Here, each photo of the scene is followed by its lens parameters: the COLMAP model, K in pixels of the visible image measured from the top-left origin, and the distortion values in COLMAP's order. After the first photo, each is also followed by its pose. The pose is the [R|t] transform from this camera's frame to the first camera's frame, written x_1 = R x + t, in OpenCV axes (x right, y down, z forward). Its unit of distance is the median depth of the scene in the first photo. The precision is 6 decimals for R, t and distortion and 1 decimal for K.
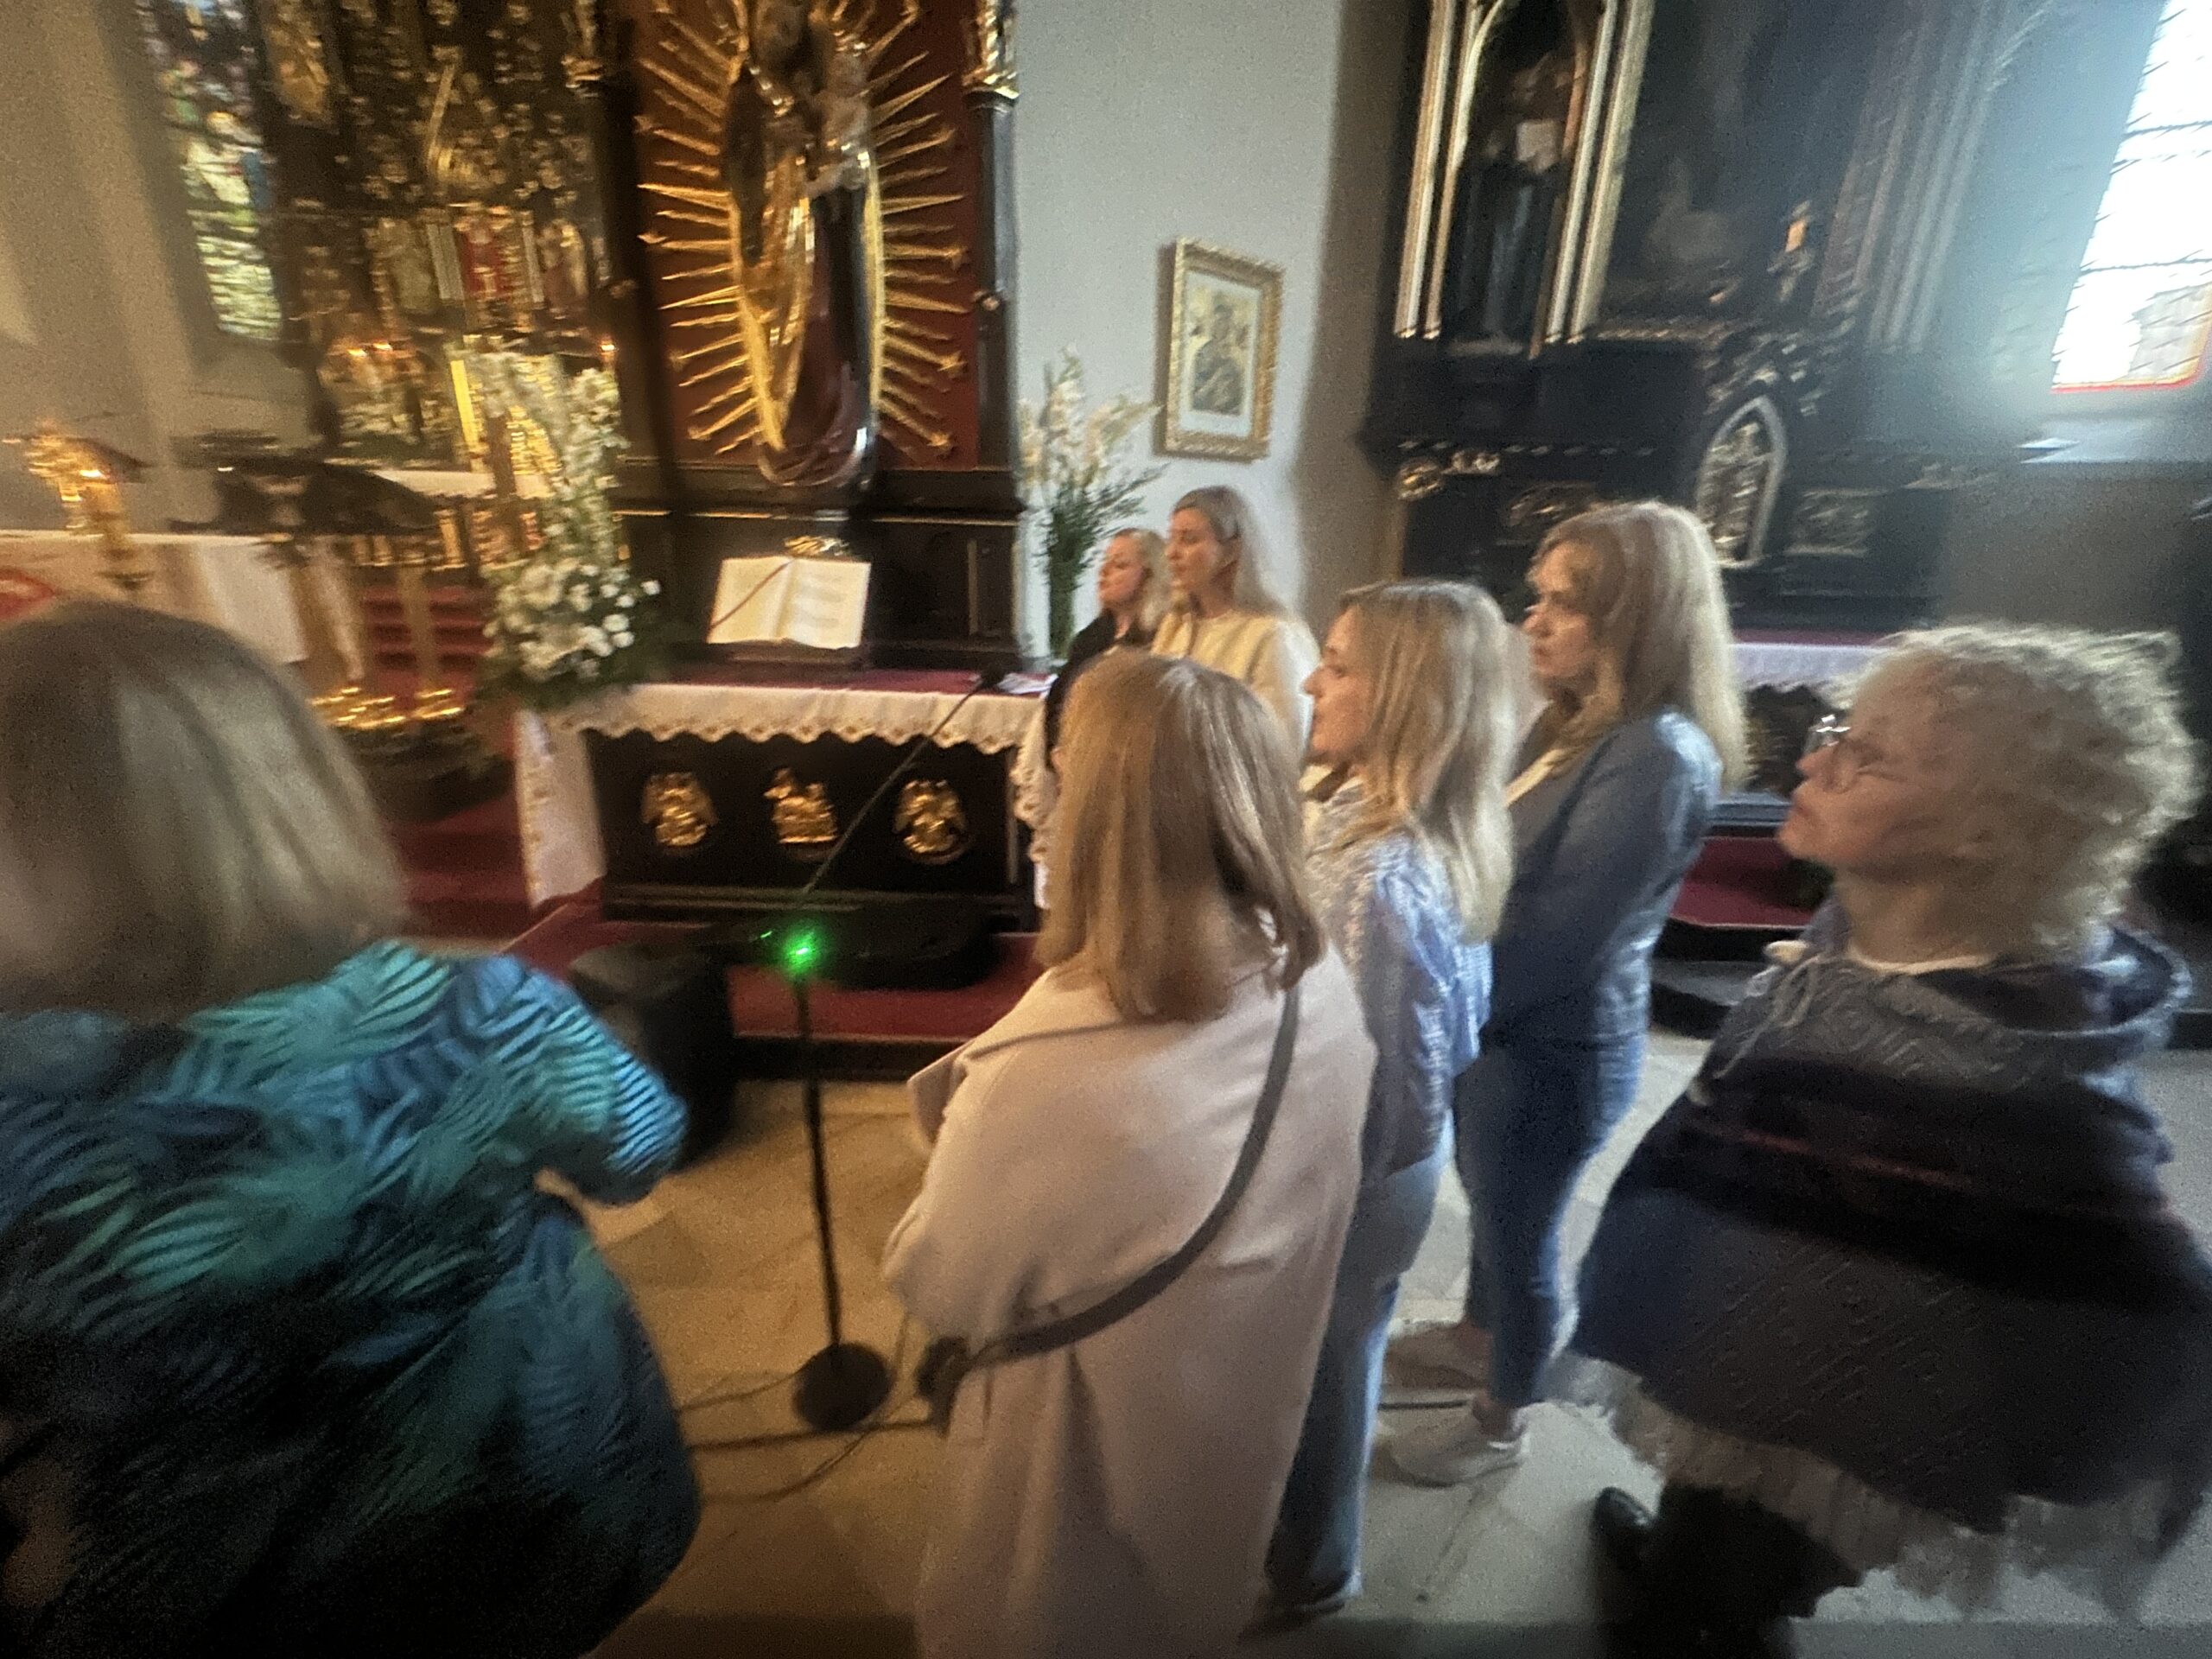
lens RADIAL K [[883.7, 0, 1096.9], [0, 883.7, 818.5], [0, 0, 1]] dist [0.003658, 0.000742]
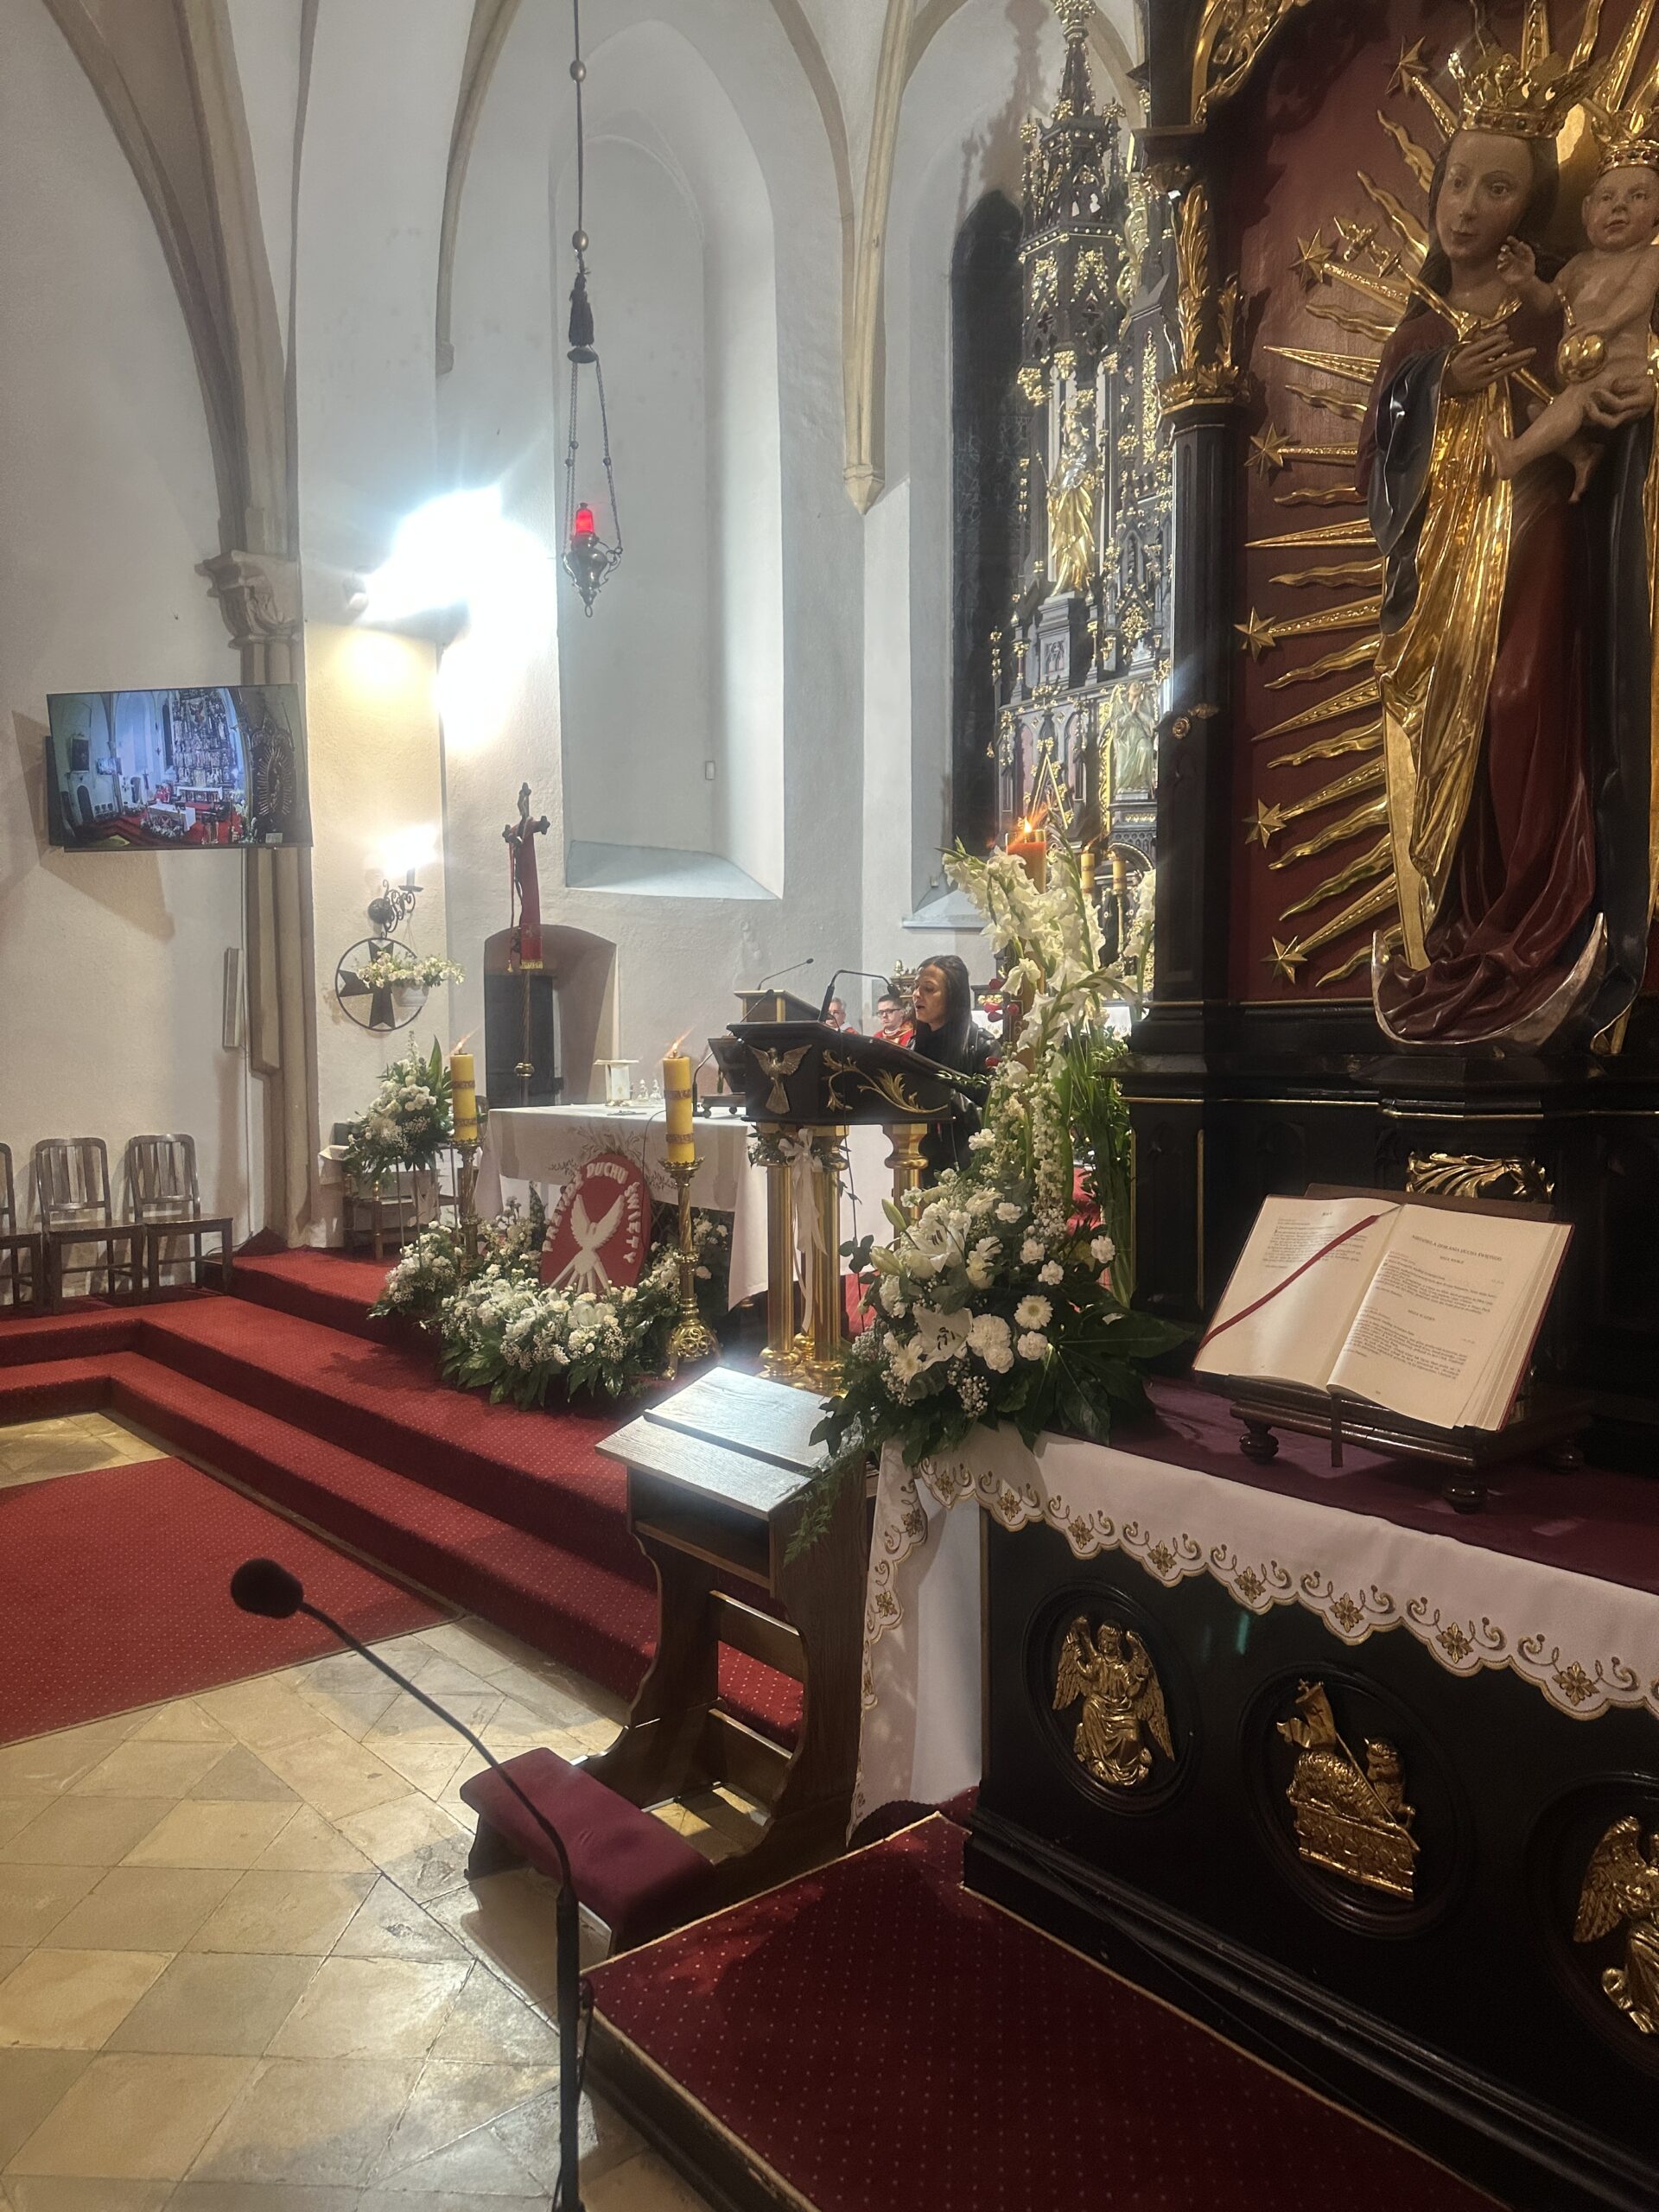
lens RADIAL K [[1534.3, 0, 830.8], [0, 1534.3, 1102.6], [0, 0, 1]] dist [0.079202, -0.098421]
pose [[0.648896, 0.001974, -0.760875, 0.063467], [-0.216230, 0.959245, -0.181919, -0.140184], [0.729506, 0.282570, 0.622877, 0.295844]]
